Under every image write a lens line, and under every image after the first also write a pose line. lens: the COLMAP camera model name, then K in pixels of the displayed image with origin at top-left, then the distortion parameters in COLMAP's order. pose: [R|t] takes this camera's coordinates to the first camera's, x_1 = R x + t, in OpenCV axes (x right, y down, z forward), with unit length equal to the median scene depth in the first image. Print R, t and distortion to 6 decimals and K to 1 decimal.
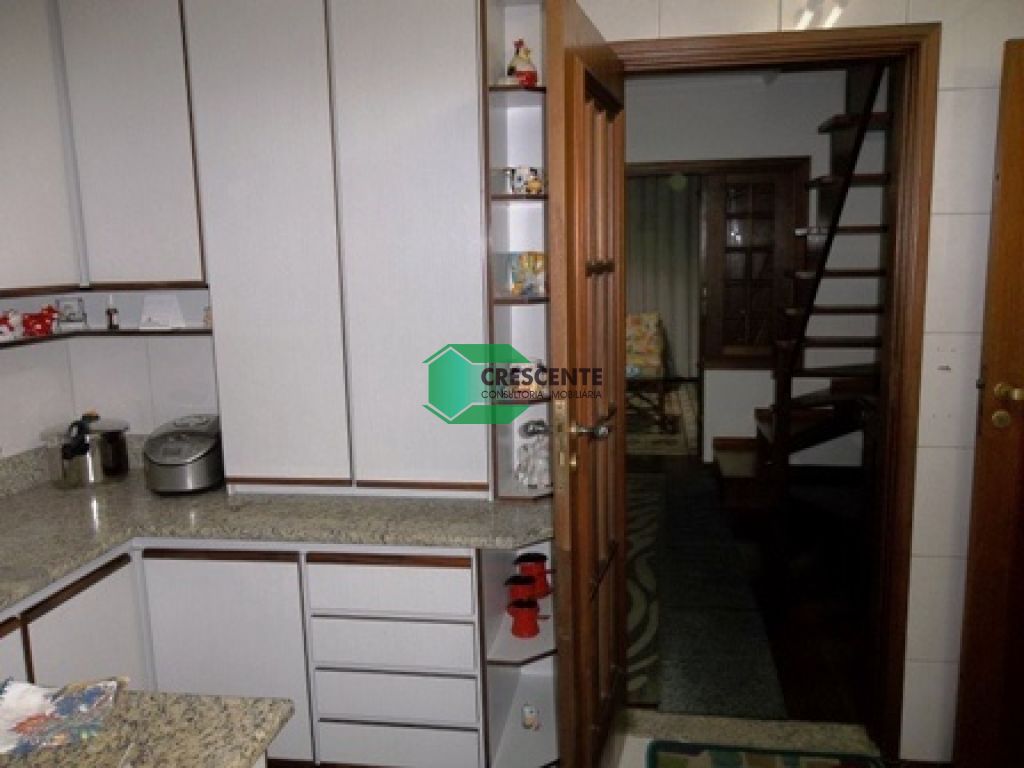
lens RADIAL K [[840.9, 0, 512.0], [0, 840.9, 384.0], [0, 0, 1]] dist [0.007111, -0.004271]
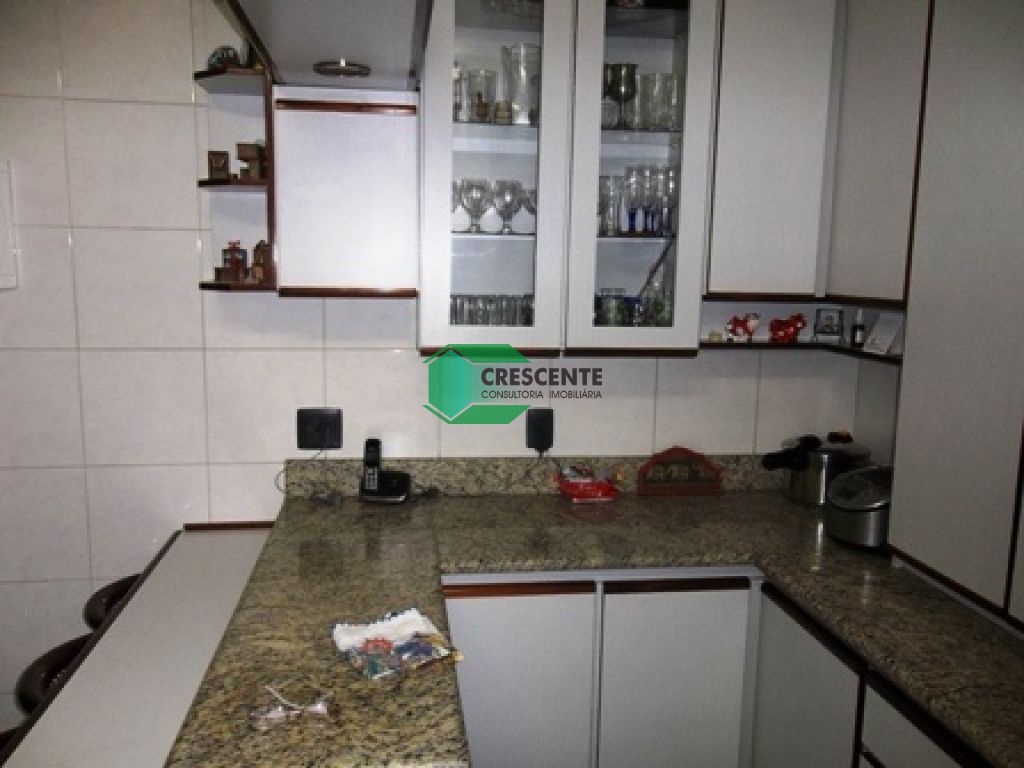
lens RADIAL K [[840.9, 0, 512.0], [0, 840.9, 384.0], [0, 0, 1]] dist [0.007111, -0.004271]
pose [[0.338518, 0.178598, -0.923855, 0.271170], [-0.196784, 0.973549, 0.116099, -0.064796], [0.920153, 0.142499, 0.364709, 0.366803]]
